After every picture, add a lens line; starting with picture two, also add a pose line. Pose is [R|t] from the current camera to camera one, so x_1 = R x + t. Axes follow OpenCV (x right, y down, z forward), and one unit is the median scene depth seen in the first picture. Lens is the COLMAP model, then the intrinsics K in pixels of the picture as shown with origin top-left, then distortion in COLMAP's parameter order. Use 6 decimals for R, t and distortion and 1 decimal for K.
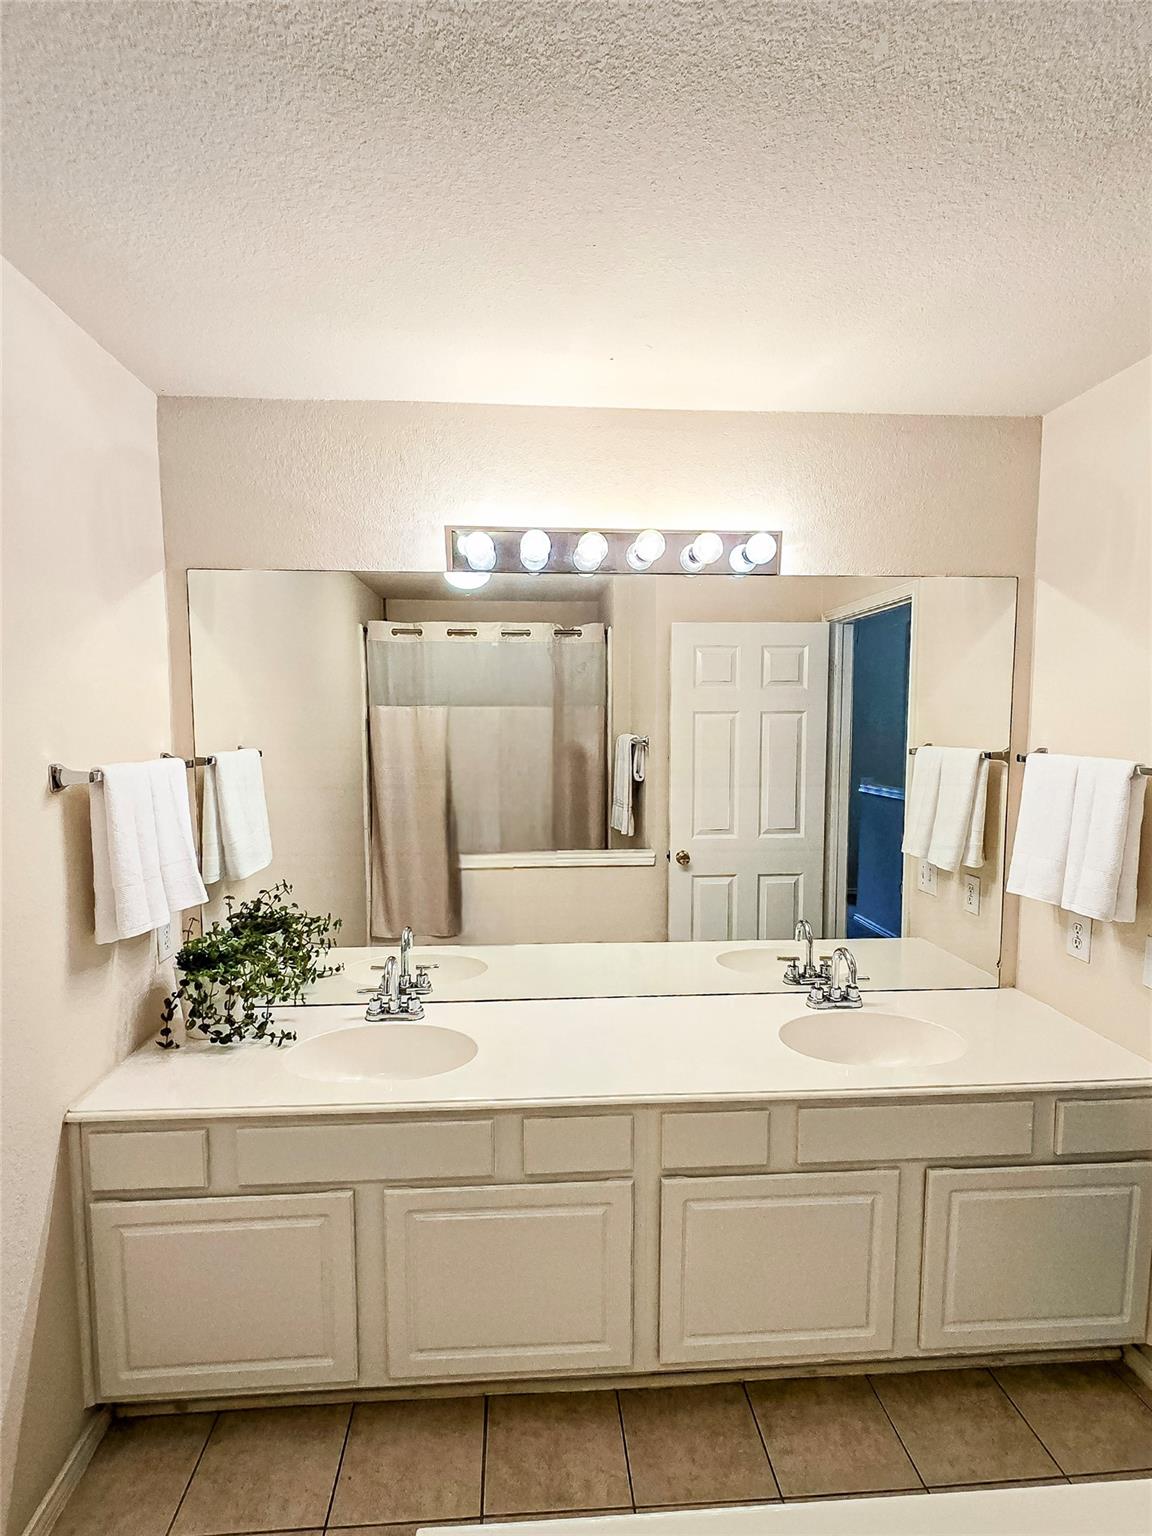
lens RADIAL K [[723.2, 0, 576.0], [0, 723.2, 768.0], [0, 0, 1]] dist [-0.001312, 0.000065]
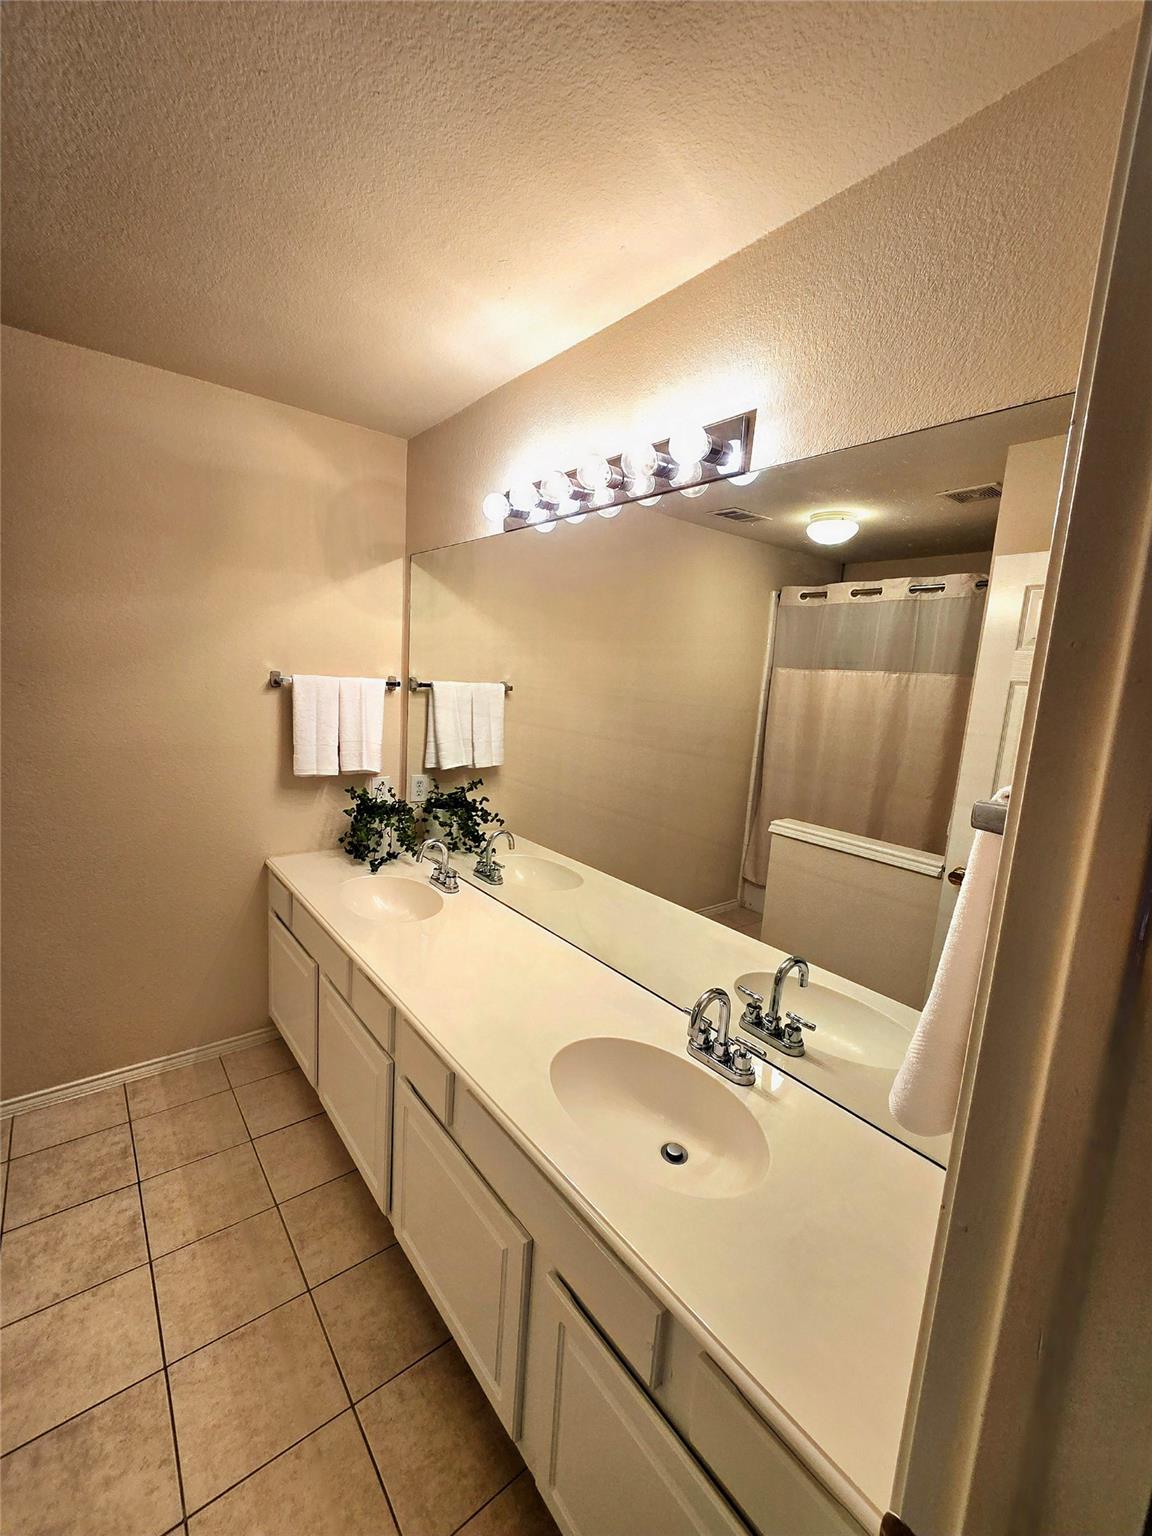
lens RADIAL K [[642.2, 0, 576.0], [0, 642.2, 768.0], [0, 0, 1]] dist [0.000673, 0.000707]
pose [[0.561467, 0.155658, -0.812727, 0.693767], [-0.116446, 0.987238, 0.108636, -0.018849], [0.819265, 0.033643, 0.572427, 0.454707]]
